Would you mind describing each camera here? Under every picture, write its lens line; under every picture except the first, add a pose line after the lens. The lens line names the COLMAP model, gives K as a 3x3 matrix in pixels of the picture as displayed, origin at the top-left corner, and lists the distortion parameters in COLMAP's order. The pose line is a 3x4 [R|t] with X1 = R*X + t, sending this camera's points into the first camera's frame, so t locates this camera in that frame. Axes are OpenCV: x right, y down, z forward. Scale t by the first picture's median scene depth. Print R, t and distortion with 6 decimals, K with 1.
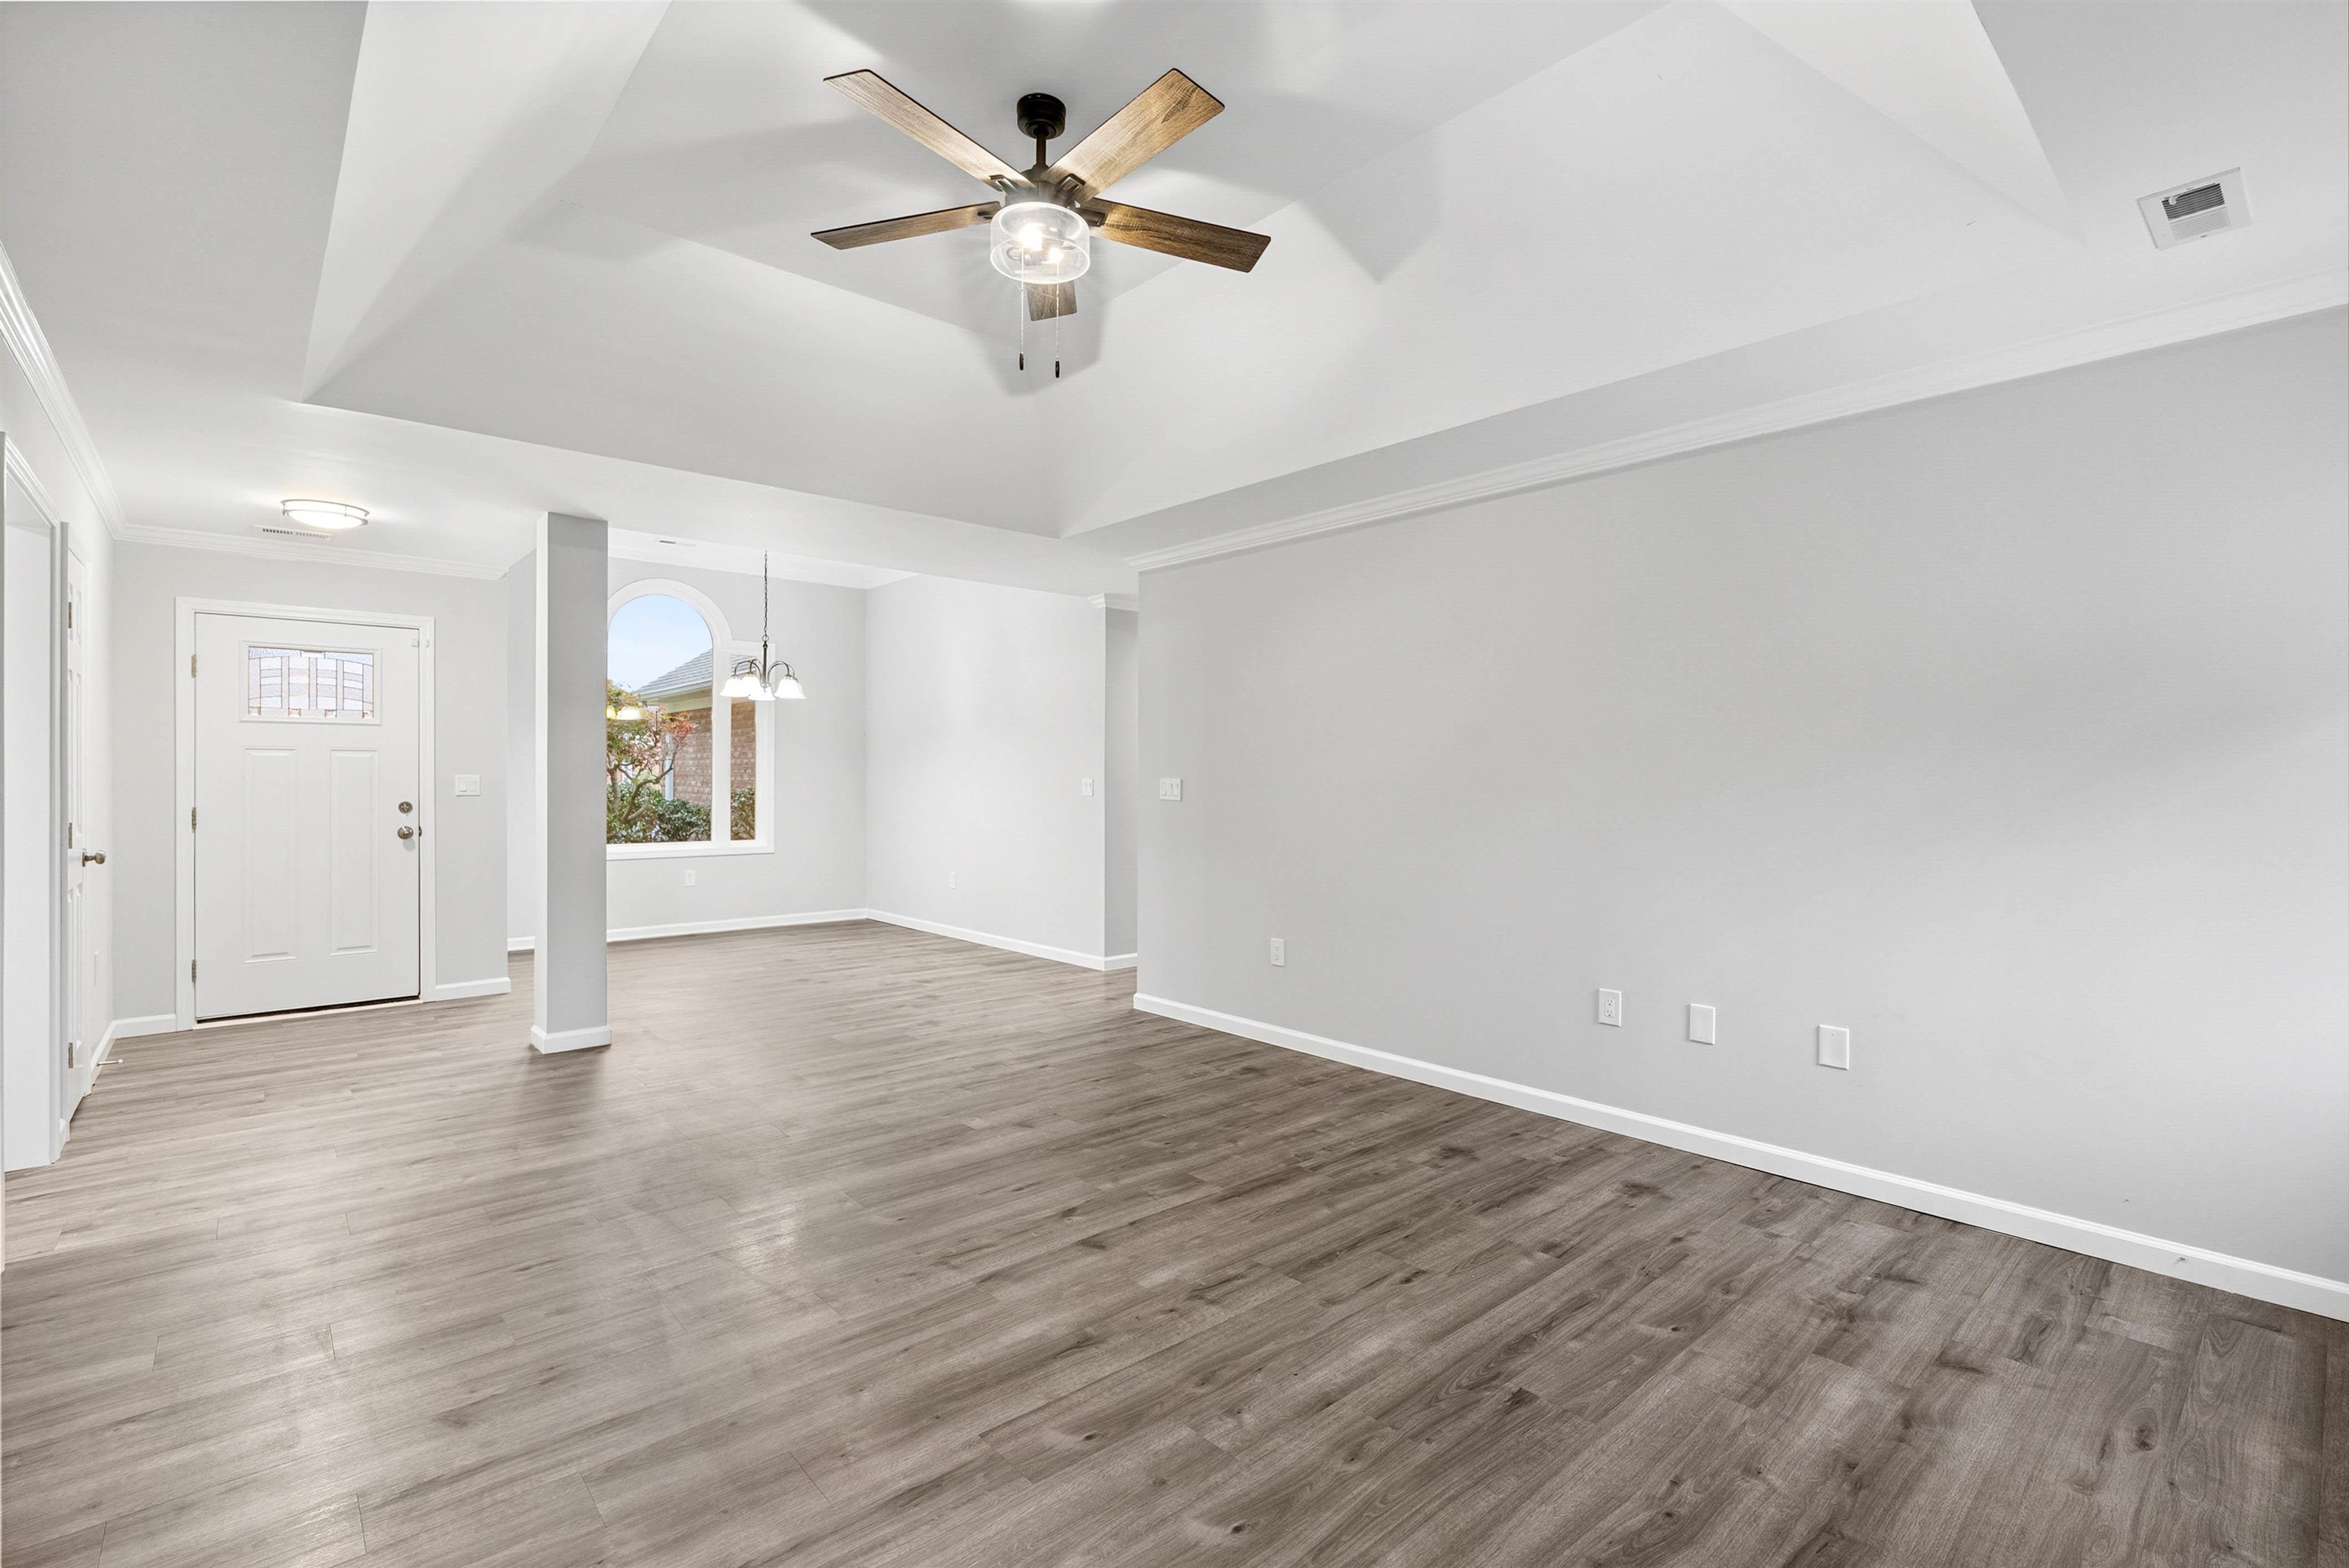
lens RADIAL K [[1065.5, 0, 1170.8], [0, 1065.5, 780.4], [0, 0, 1]] dist [-0.008450, 0.000652]
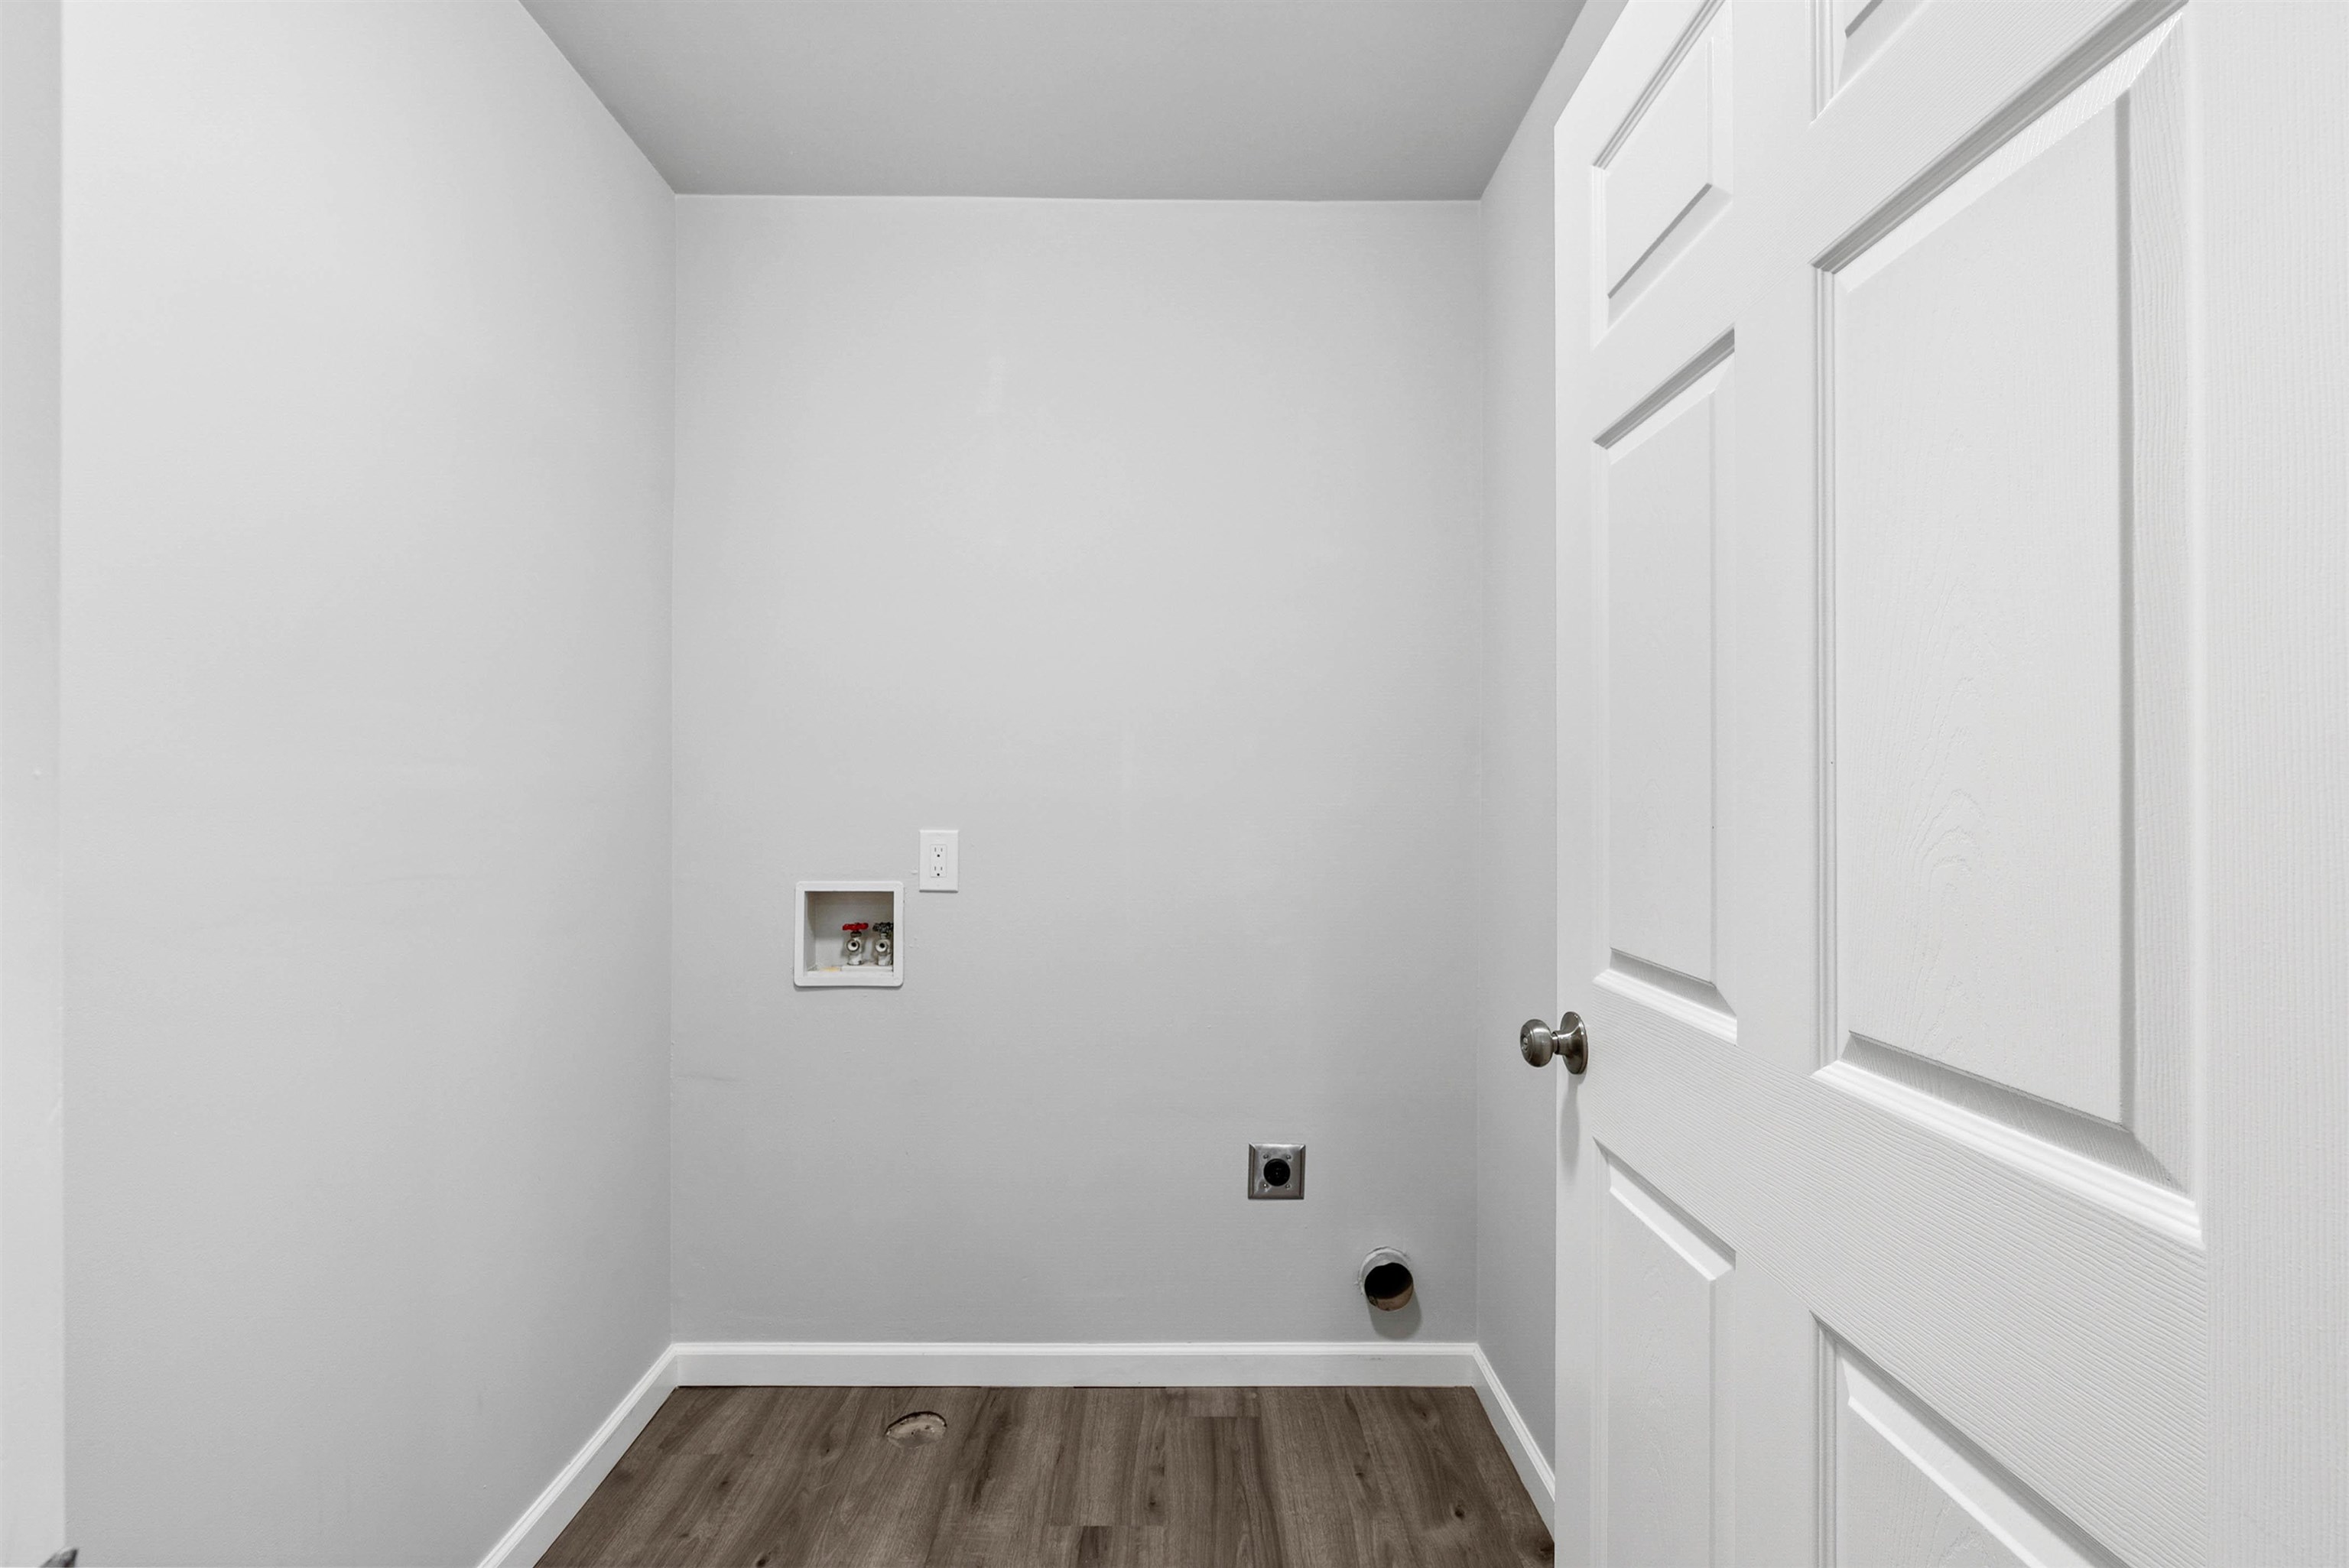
lens RADIAL K [[1065.5, 0, 1173.3], [0, 1065.5, 786.2], [0, 0, 1]] dist [-0.008450, 0.000652]
pose [[0.657321, 0.003774, 0.753602, -0.582545], [-0.007749, 0.999968, 0.001751, 0.007849], [-0.753571, -0.006991, 0.657329, 0.361468]]
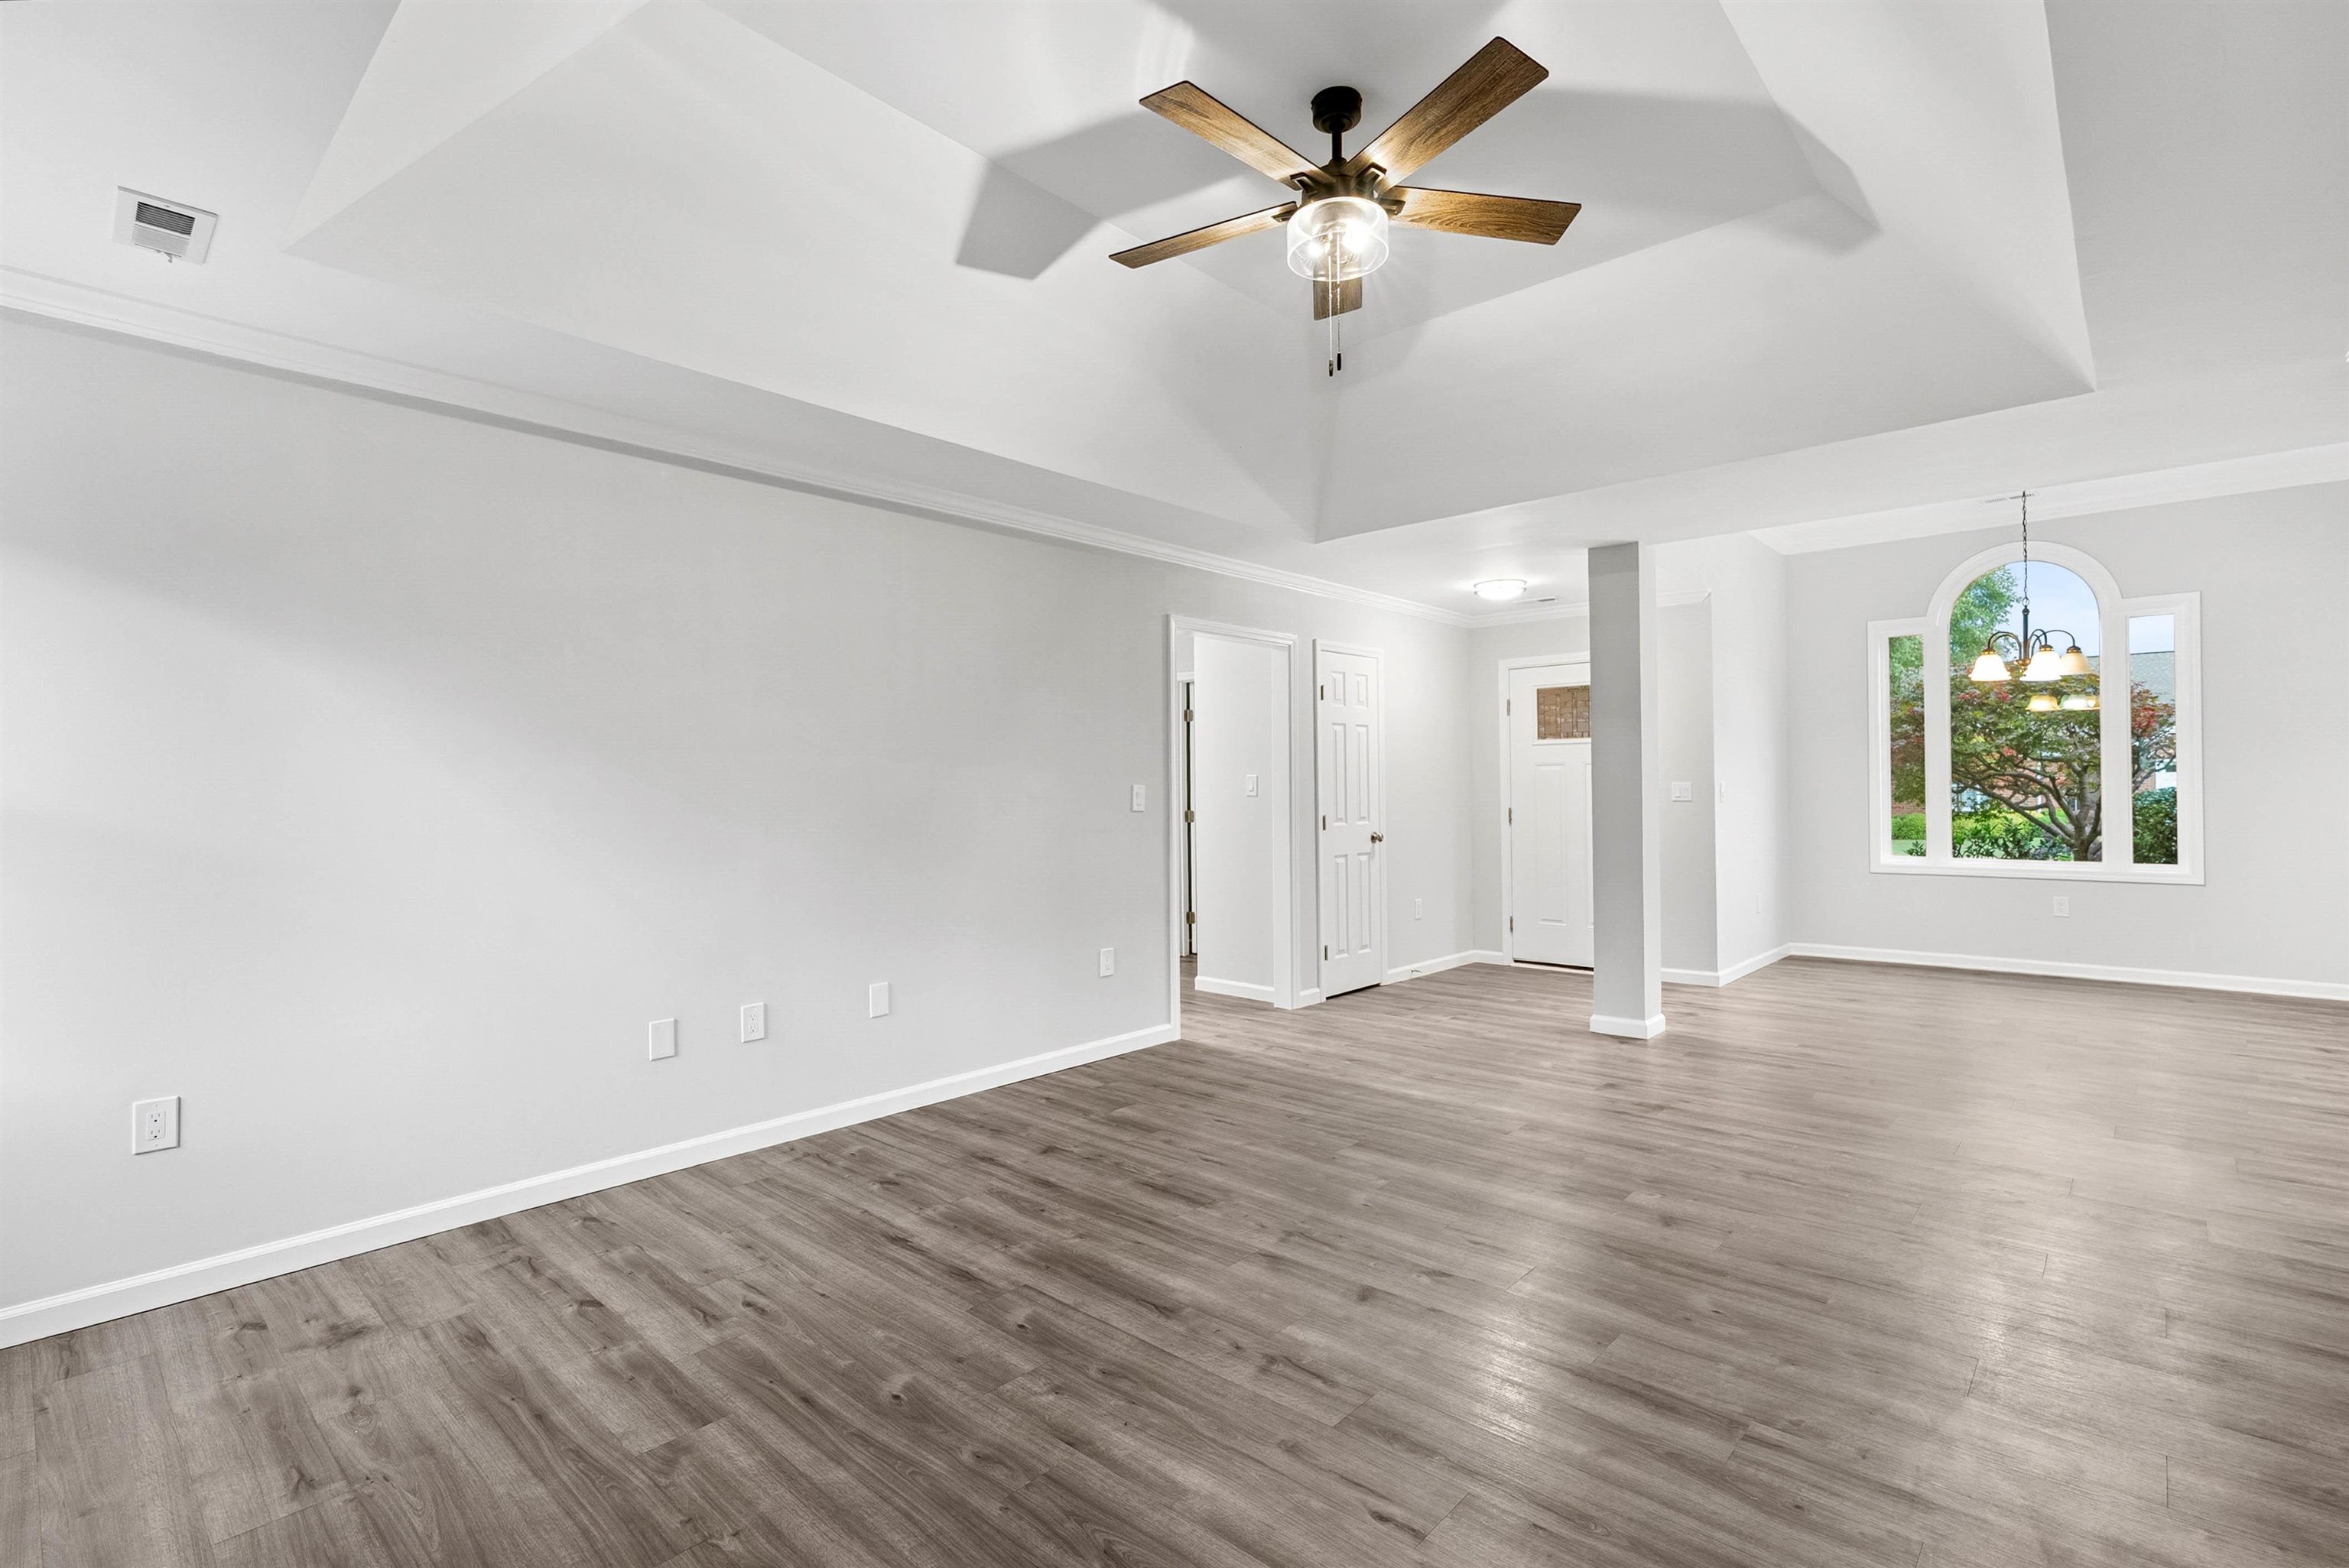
lens RADIAL K [[1065.5, 0, 1161.8], [0, 1065.5, 794.5], [0, 0, 1]] dist [-0.008450, 0.000652]
pose [[0.102776, -0.000317, -0.994705, 0.880573], [0.009333, 0.999956, 0.000646, 0.002352], [0.994661, -0.009350, 0.102774, 0.786152]]
